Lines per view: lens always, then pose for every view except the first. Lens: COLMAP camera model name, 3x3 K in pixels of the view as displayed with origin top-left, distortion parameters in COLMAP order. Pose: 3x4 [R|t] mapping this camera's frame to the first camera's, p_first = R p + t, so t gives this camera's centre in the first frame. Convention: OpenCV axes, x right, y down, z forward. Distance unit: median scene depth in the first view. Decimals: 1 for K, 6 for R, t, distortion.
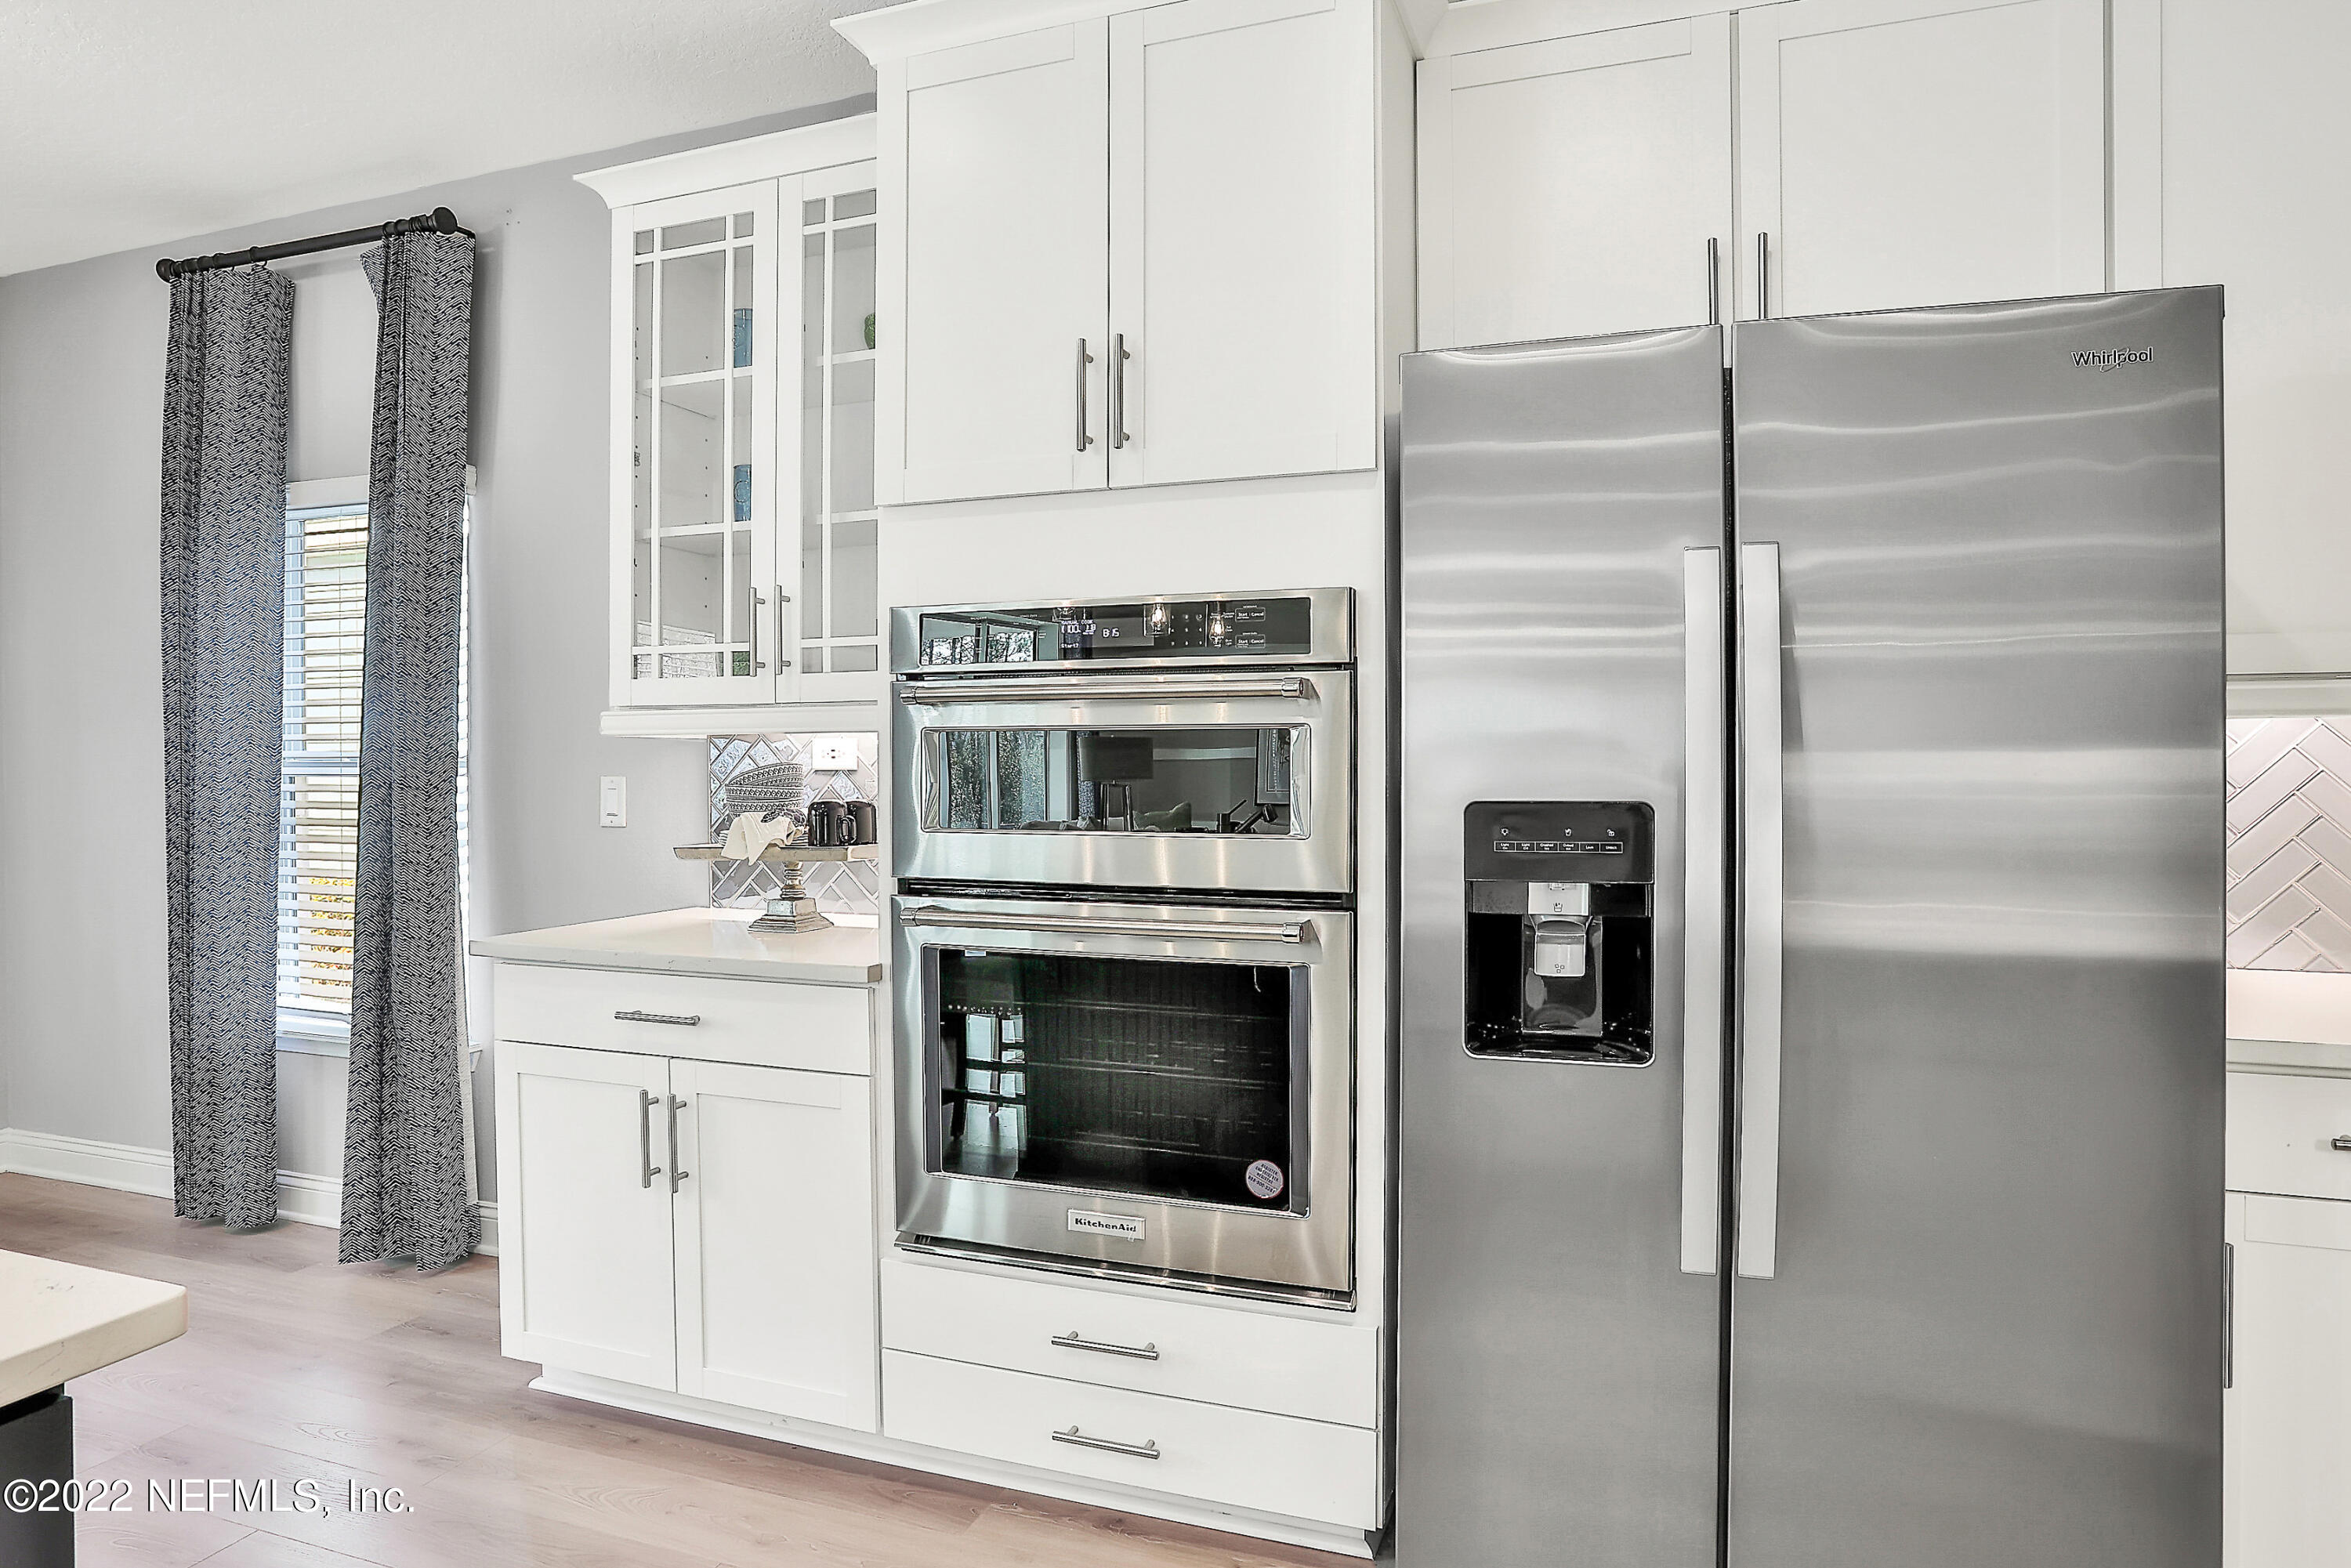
lens RADIAL K [[1241.7, 0, 1175.5], [0, 1241.7, 784.0], [0, 0, 1]] dist [-0.012468, 0.000310]
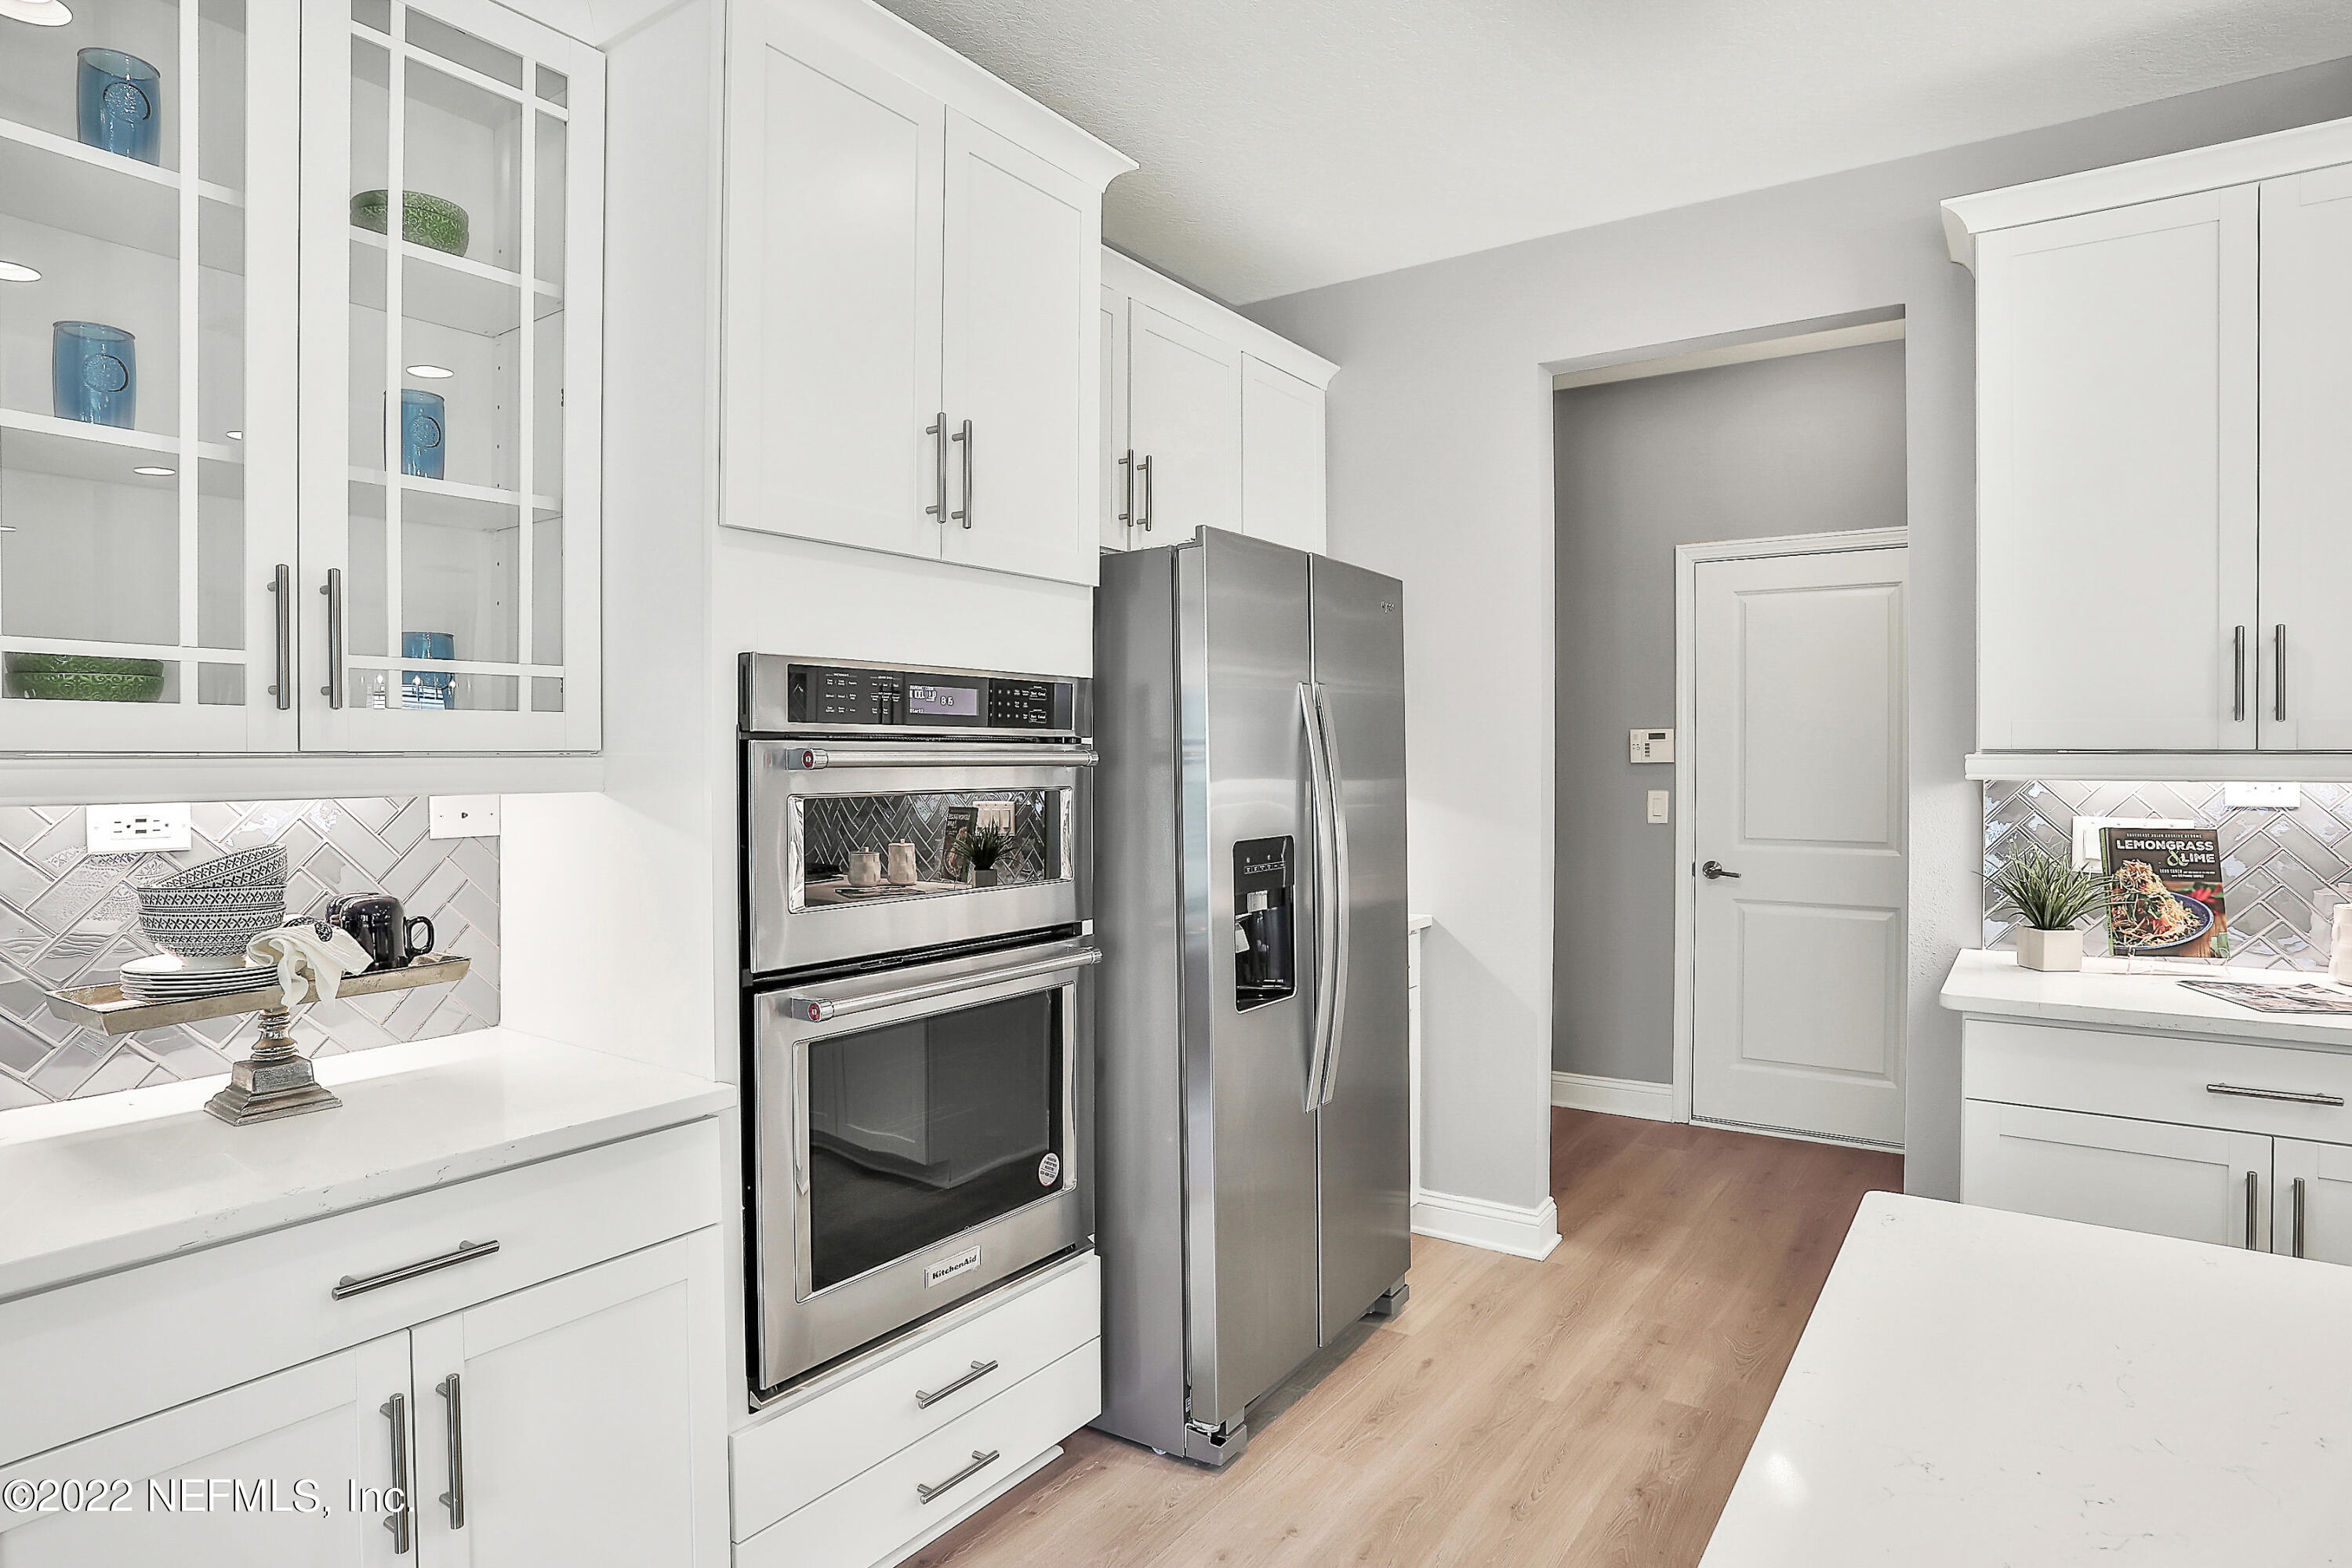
lens RADIAL K [[1242.3, 0, 1176.0], [0, 1242.3, 784.0], [0, 0, 1]] dist [-0.012468, 0.000310]
pose [[0.320302, -0.014056, 0.947211, -0.983246], [0.020923, 0.999751, 0.007761, -0.056173], [-0.947084, 0.017332, 0.320516, 0.482320]]
